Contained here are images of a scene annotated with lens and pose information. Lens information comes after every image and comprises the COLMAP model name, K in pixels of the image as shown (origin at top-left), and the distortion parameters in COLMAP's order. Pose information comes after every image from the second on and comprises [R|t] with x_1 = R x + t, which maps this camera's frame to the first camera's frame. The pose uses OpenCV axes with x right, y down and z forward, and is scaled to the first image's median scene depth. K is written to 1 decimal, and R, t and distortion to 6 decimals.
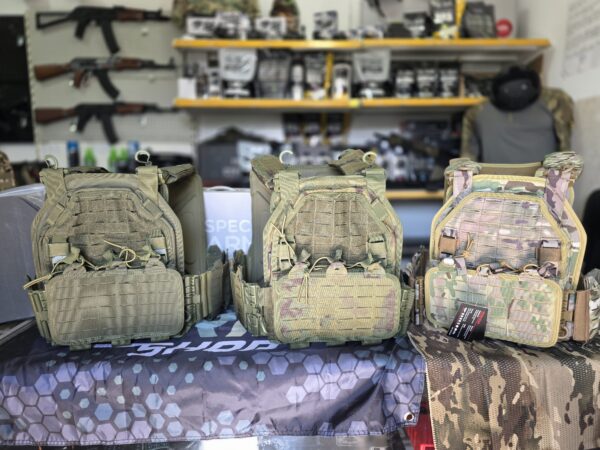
lens RADIAL K [[399.7, 0, 301.6], [0, 399.7, 228.4], [0, 0, 1]] dist [0.005490, 0.000546]
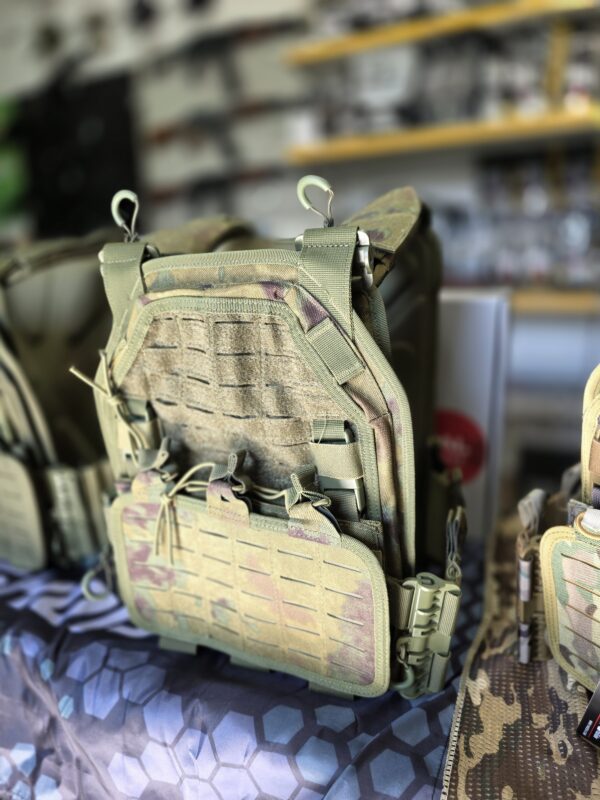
lens RADIAL K [[544.4, 0, 311.0], [0, 544.4, 397.2], [0, 0, 1]] dist [-0.001954, -0.003869]
pose [[0.888784, 0.086235, -0.450141, 0.144120], [-0.043422, 0.993565, 0.104606, -0.020241], [0.456265, -0.073426, 0.886809, 0.212197]]
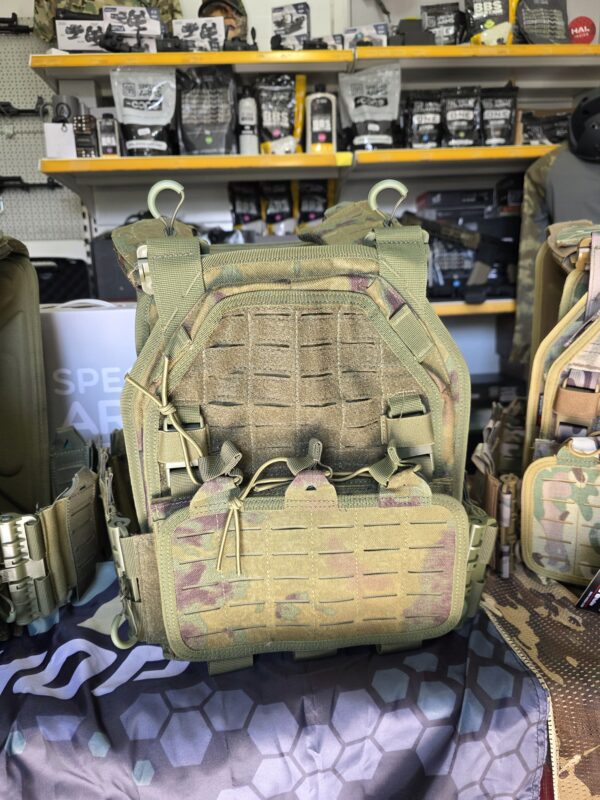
lens RADIAL K [[536.9, 0, 297.1], [0, 536.9, 402.8], [0, 0, 1]] dist [0.002618, -0.005215]
pose [[0.998716, -0.041248, 0.029399, 0.022982], [0.039110, 0.996785, 0.069927, -0.007425], [-0.032189, -0.068687, 0.997119, 0.174630]]
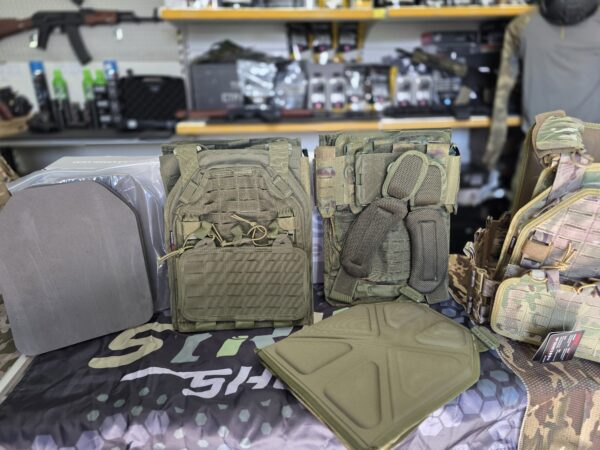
lens RADIAL K [[402.7, 0, 304.9], [0, 402.7, 220.0], [0, 0, 1]] dist [0.002618, -0.005215]
pose [[0.998130, -0.031760, 0.052229, -0.081240], [0.019895, 0.976695, 0.213709, -0.075997], [-0.057799, -0.212270, 0.975500, 0.099115]]
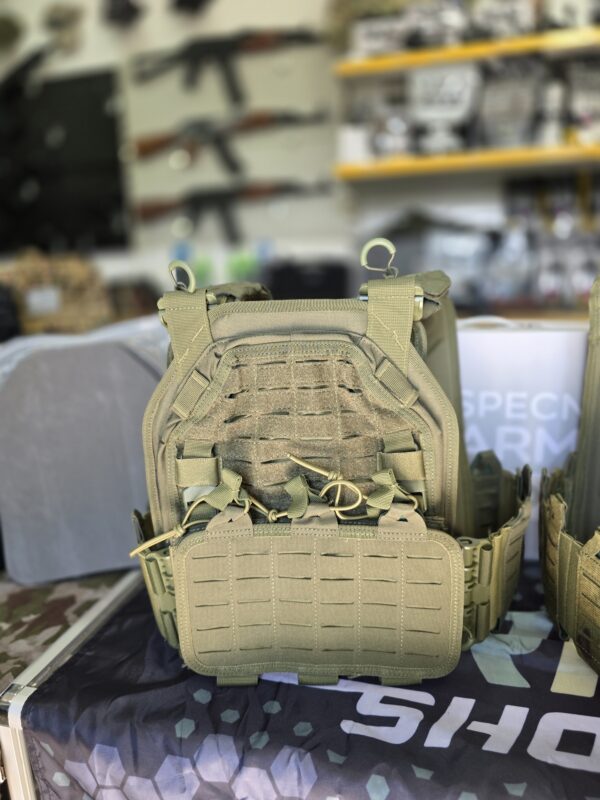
lens RADIAL K [[536.9, 0, 297.1], [0, 536.9, 402.8], [0, 0, 1]] dist [0.002618, -0.005215]
pose [[0.957854, 0.039029, -0.284591, -0.123364], [-0.015875, 0.996405, 0.083215, -0.029240], [0.286816, -0.075189, 0.955031, 0.172864]]
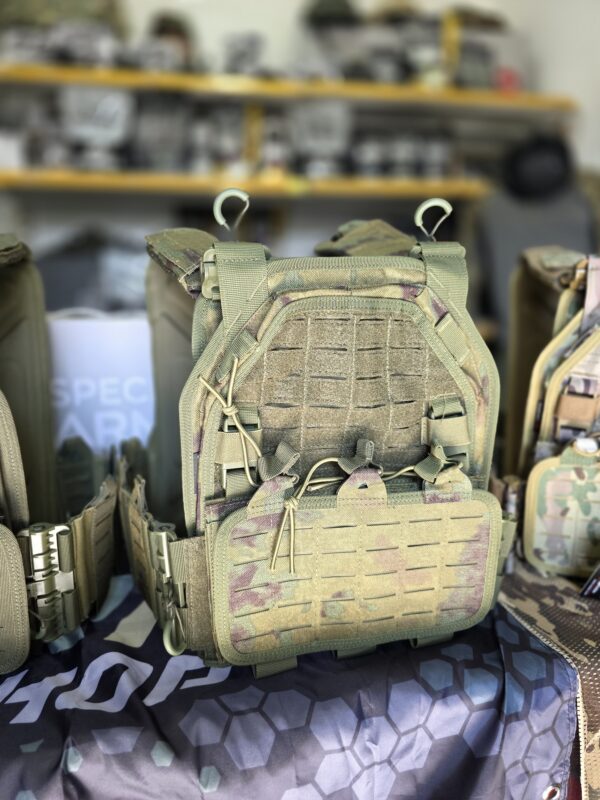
lens RADIAL K [[538.0, 0, 290.6], [0, 538.0, 405.5], [0, 0, 1]] dist [0.000585, -0.003130]
pose [[0.985803, -0.041814, 0.162616, -0.026913], [0.036899, 0.998770, 0.033130, -0.000936], [-0.163802, -0.026659, 0.986133, 0.171131]]
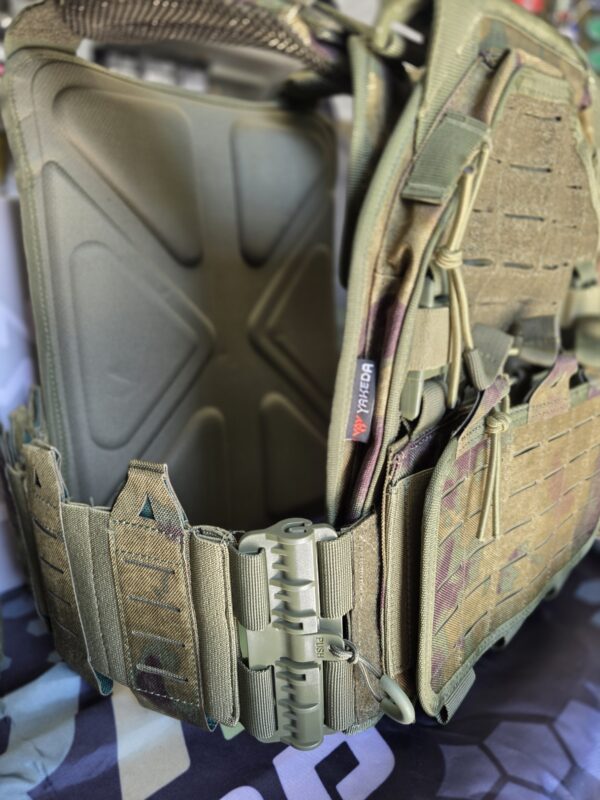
lens RADIAL K [[547.2, 0, 259.2], [0, 547.2, 400.0], [0, 0, 1]] dist [0.030076, -0.002435]
pose [[0.784381, -0.173910, 0.595400, -0.112381], [0.146559, 0.984674, 0.094535, 0.017095], [-0.602716, 0.013110, 0.797848, 0.301082]]
